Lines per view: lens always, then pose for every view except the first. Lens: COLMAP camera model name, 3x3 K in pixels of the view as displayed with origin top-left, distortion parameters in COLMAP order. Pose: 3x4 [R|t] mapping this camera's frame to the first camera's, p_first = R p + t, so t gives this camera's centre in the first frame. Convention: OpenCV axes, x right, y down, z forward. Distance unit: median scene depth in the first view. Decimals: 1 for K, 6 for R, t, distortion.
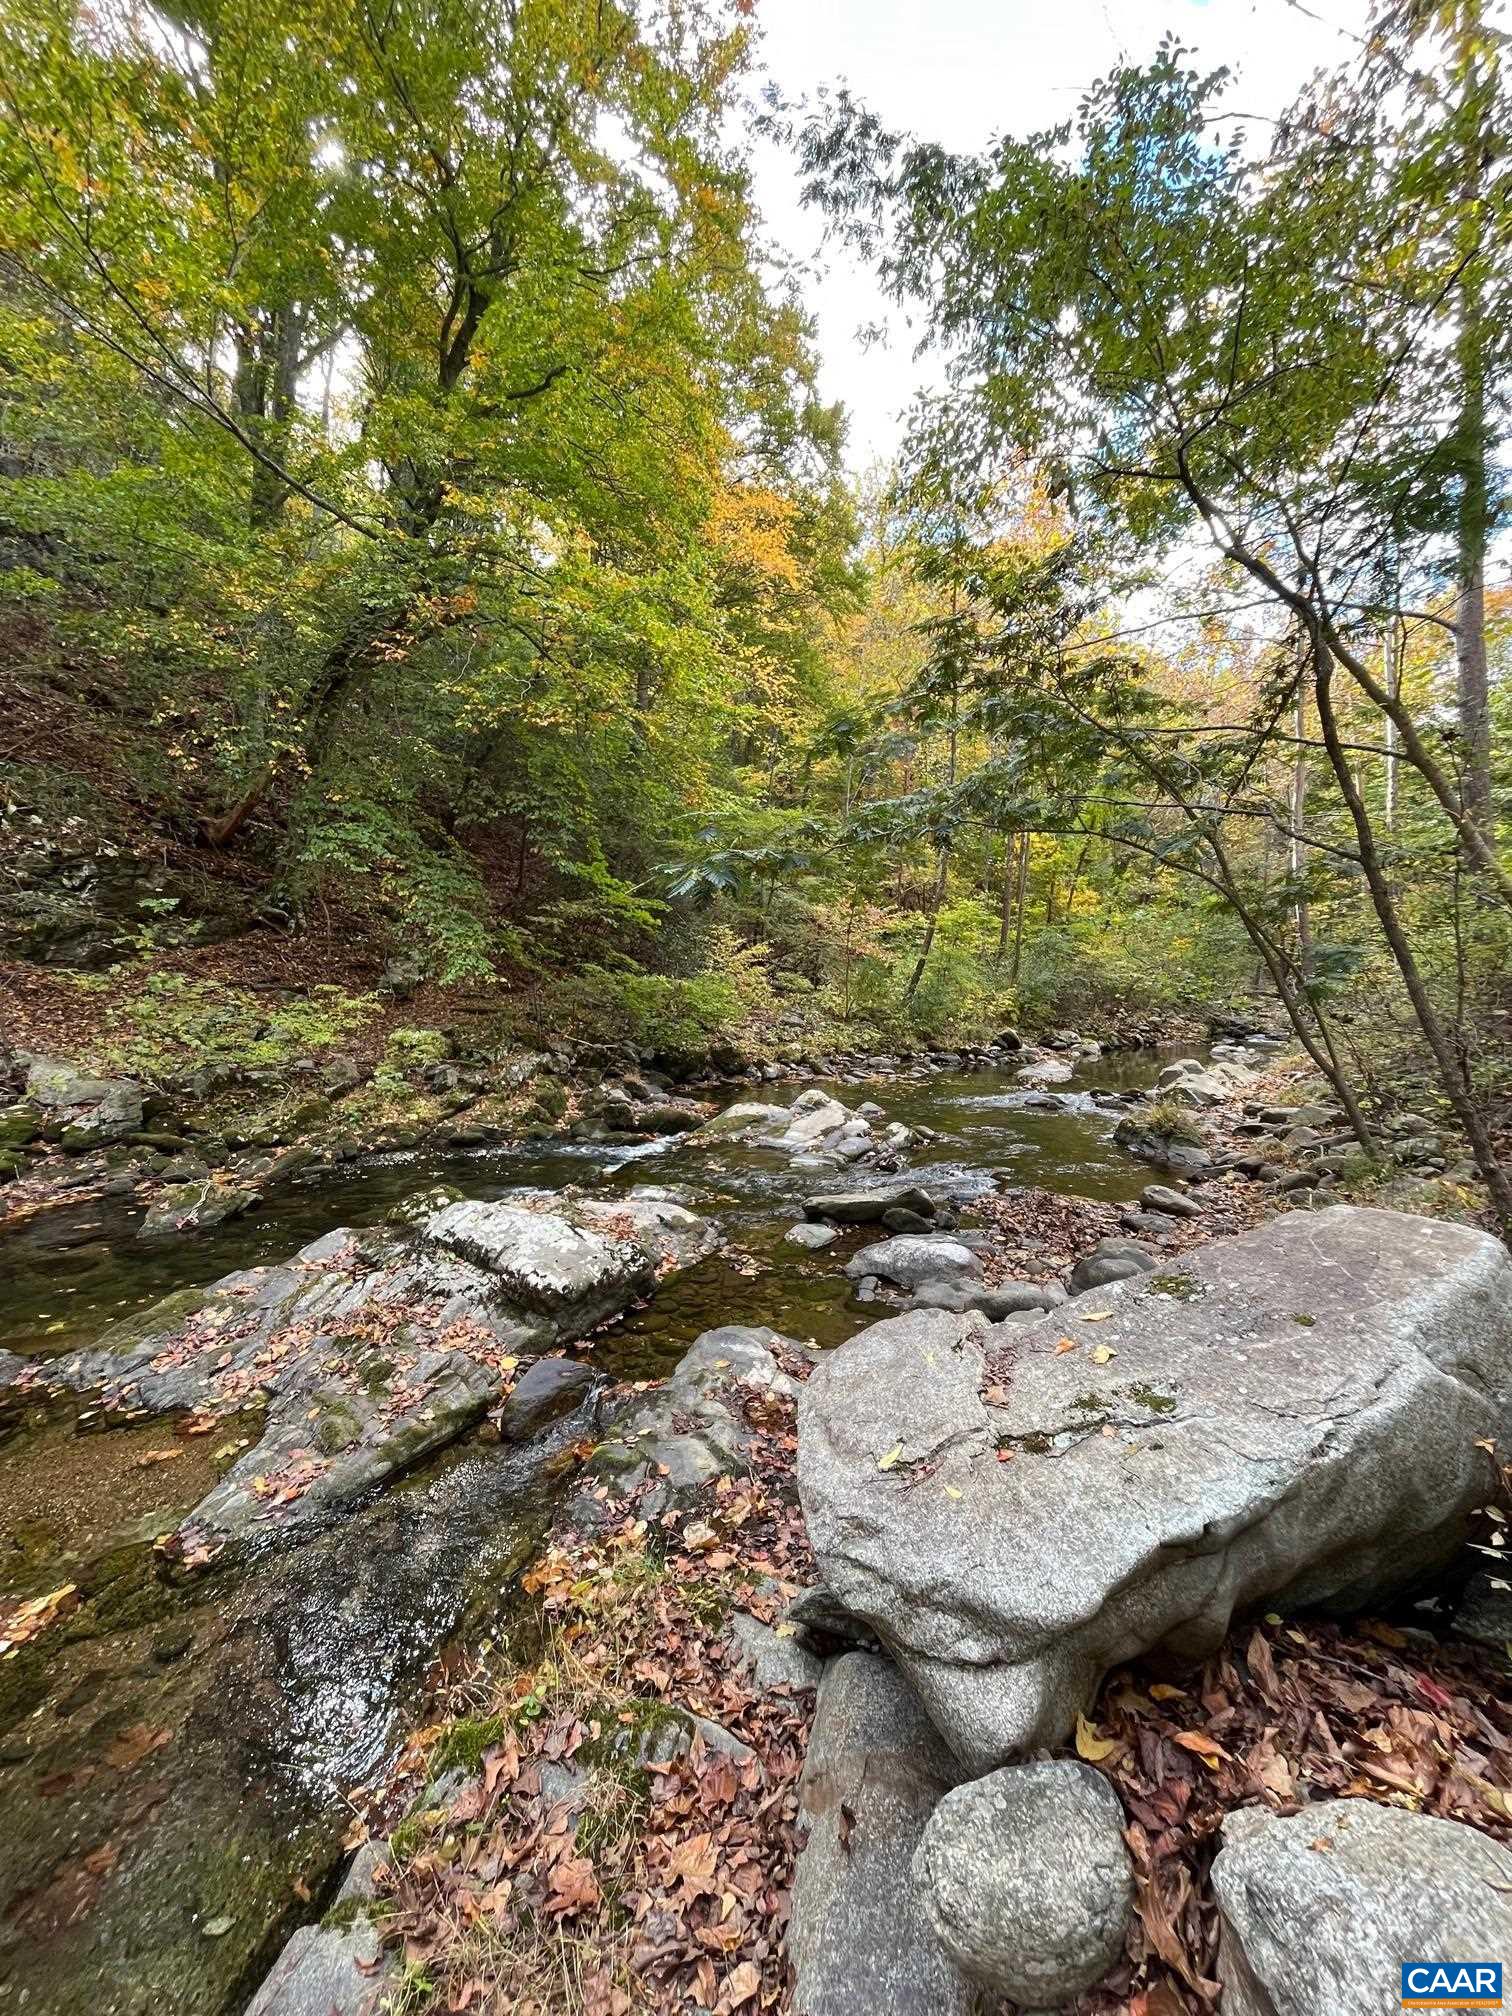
lens RADIAL K [[813.6, 0, 754.2], [0, 813.6, 1004.1], [0, 0, 1]] dist [-0.002219, -0.000362]
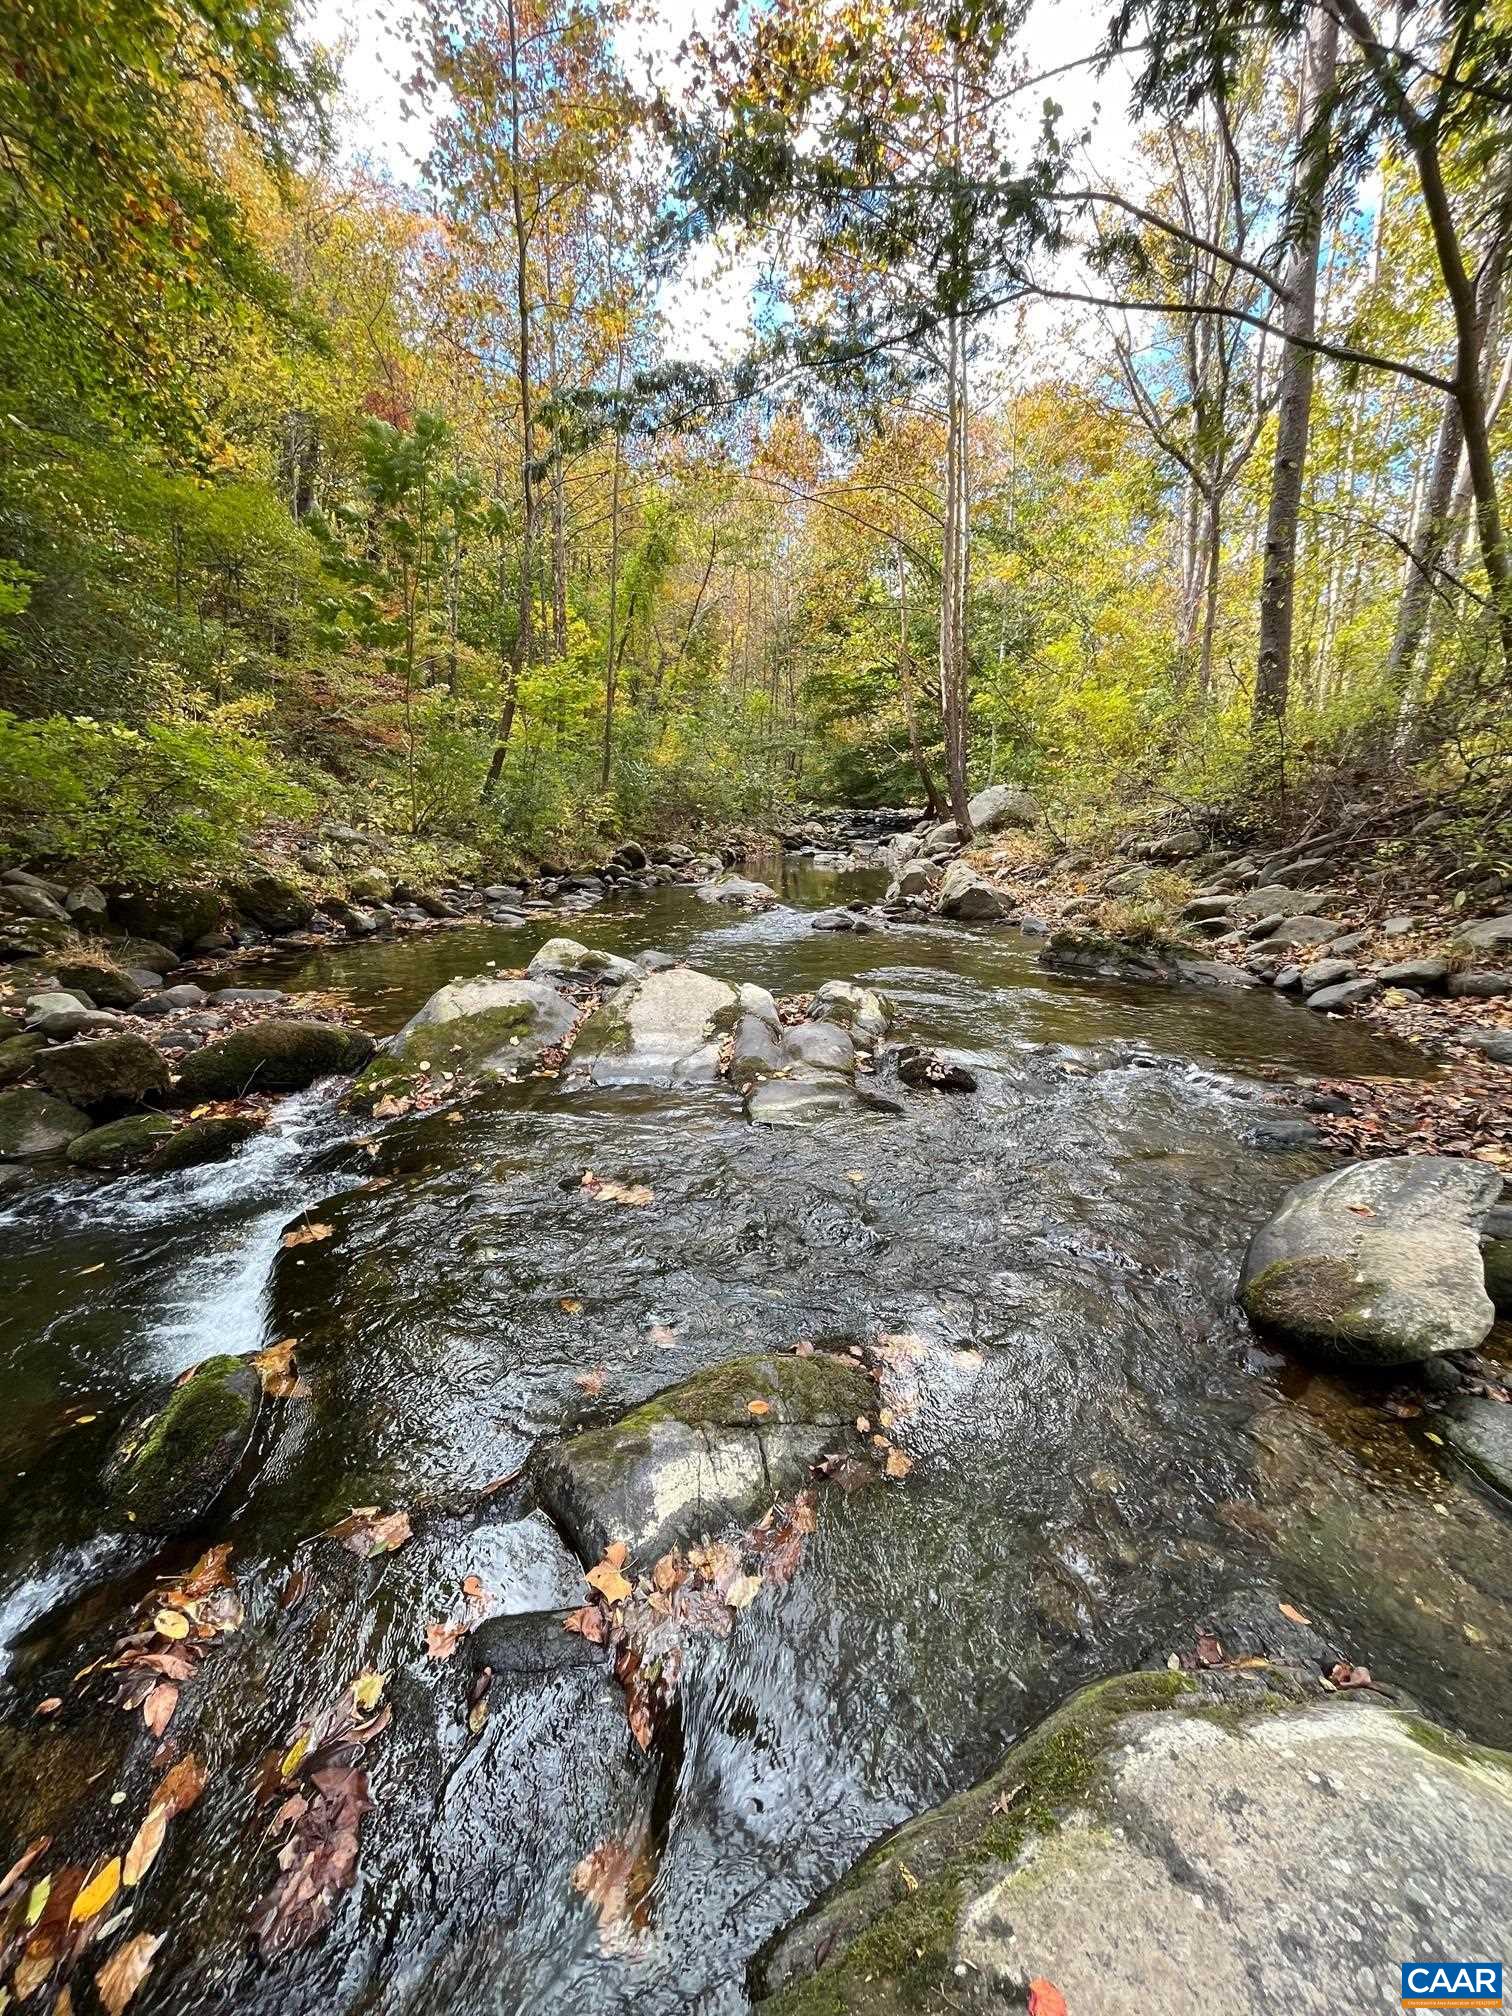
lens RADIAL K [[813.6, 0, 754.2], [0, 813.6, 1004.1], [0, 0, 1]] dist [-0.002219, -0.000362]
pose [[0.795822, -0.149640, 0.586750, -0.126380], [0.031260, 0.977845, 0.206984, 0.042395], [-0.604724, -0.146380, 0.782868, 0.499128]]
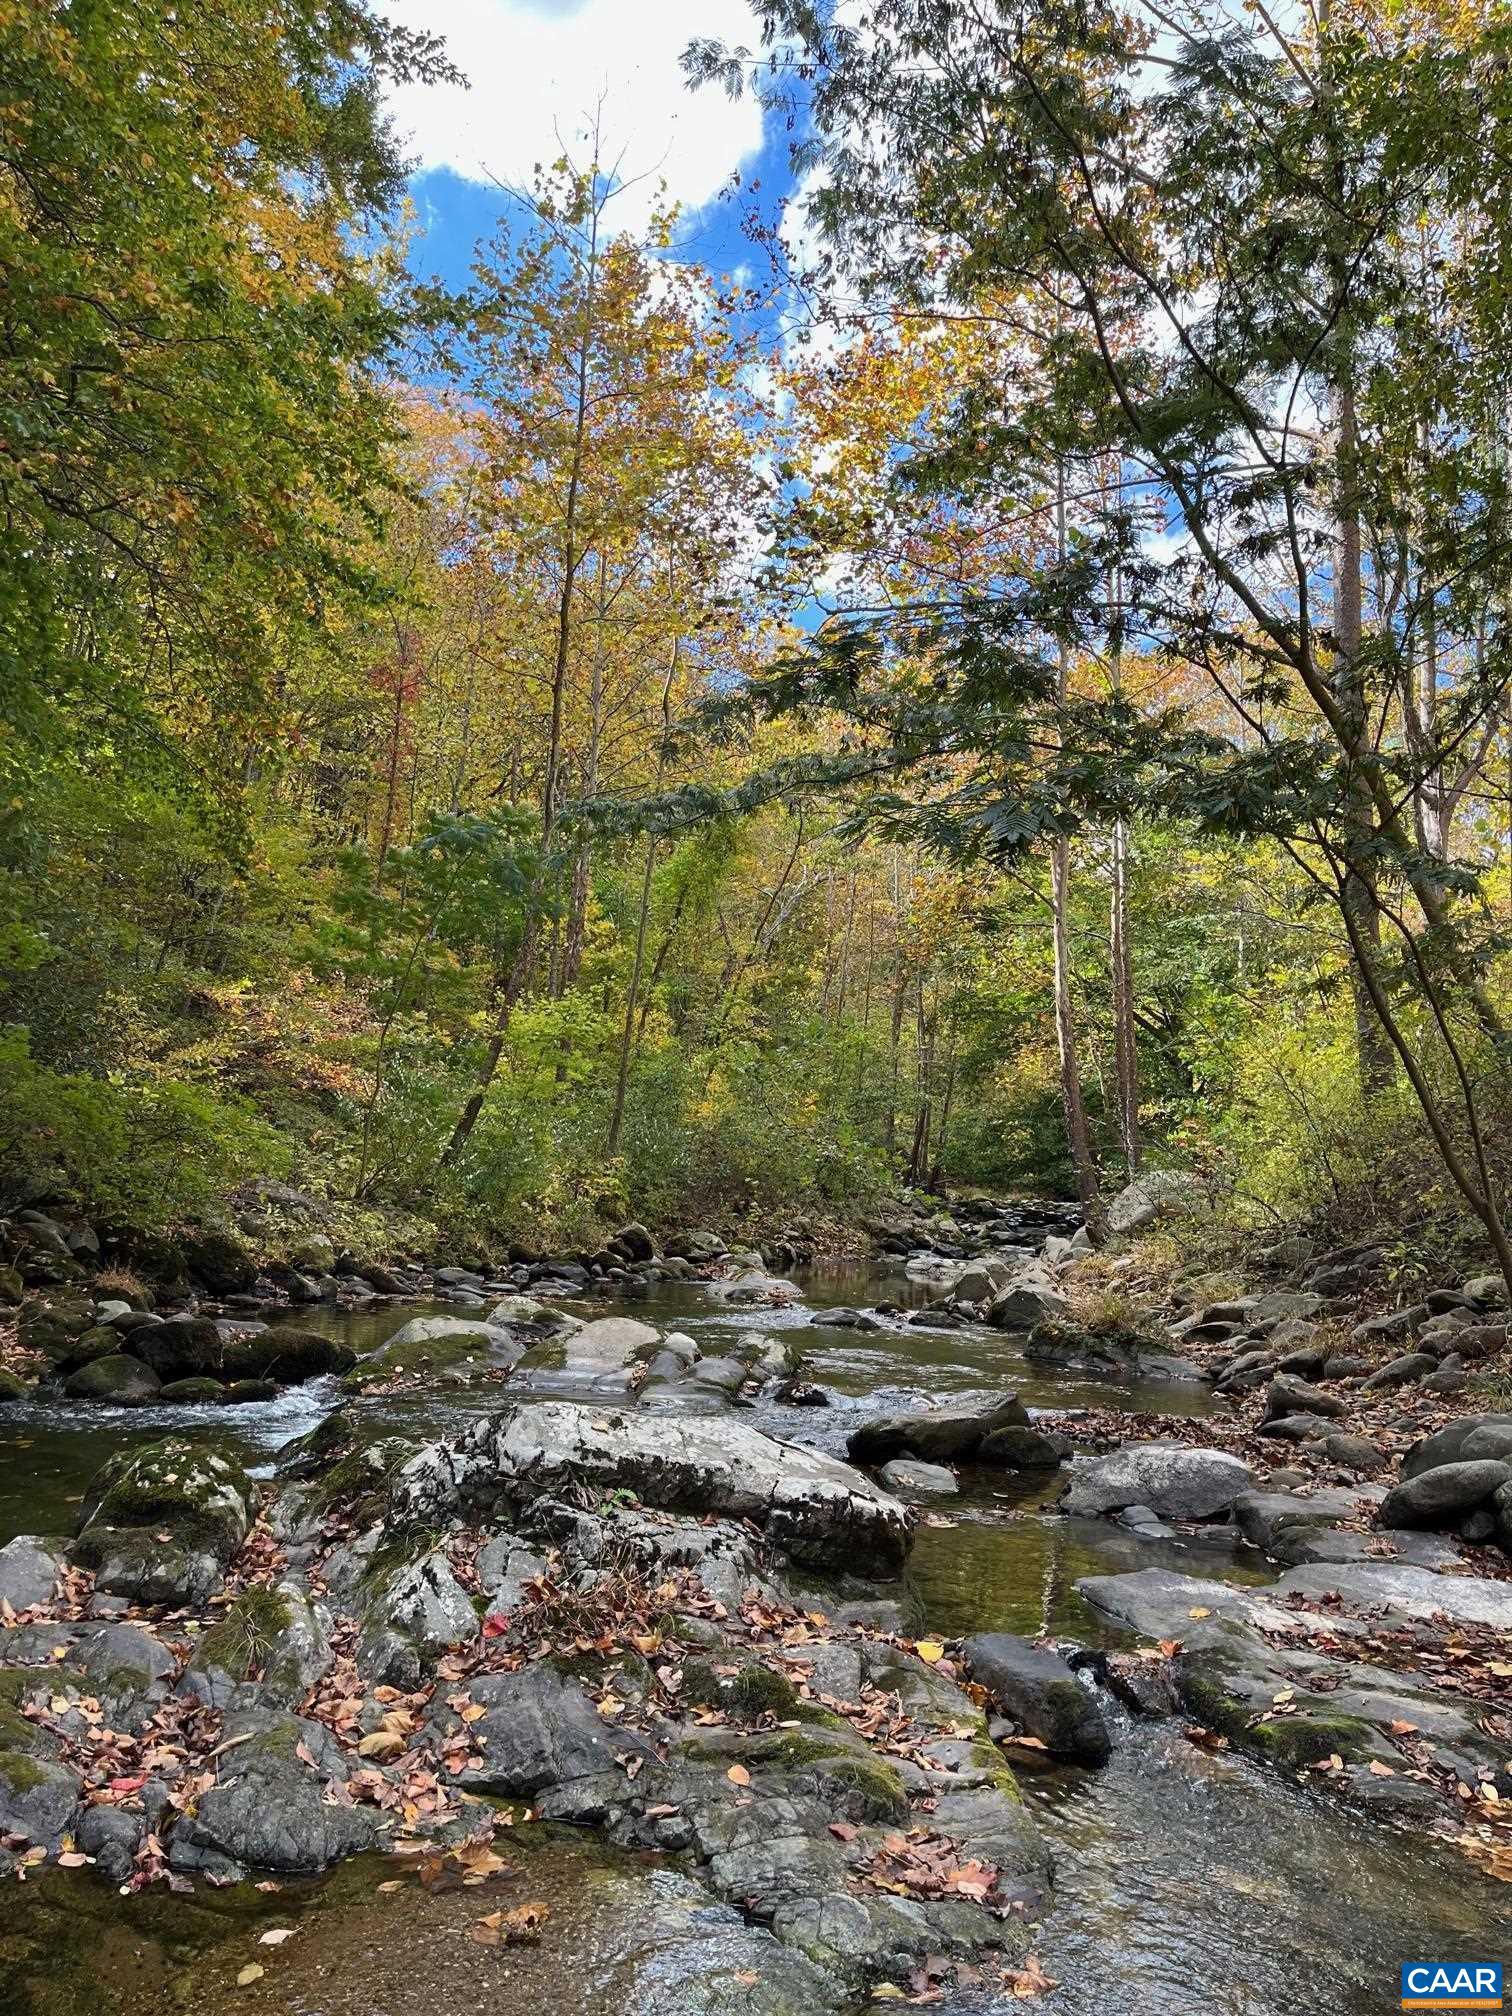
lens RADIAL K [[1515.8, 0, 751.1], [0, 1515.8, 1012.7], [0, 0, 1]] dist [0.076328, -0.099258]
pose [[0.852980, 0.086905, 0.514658, -0.305194], [-0.014321, 0.989567, -0.143363, 0.060304], [-0.521747, 0.114916, 0.845325, 0.064497]]
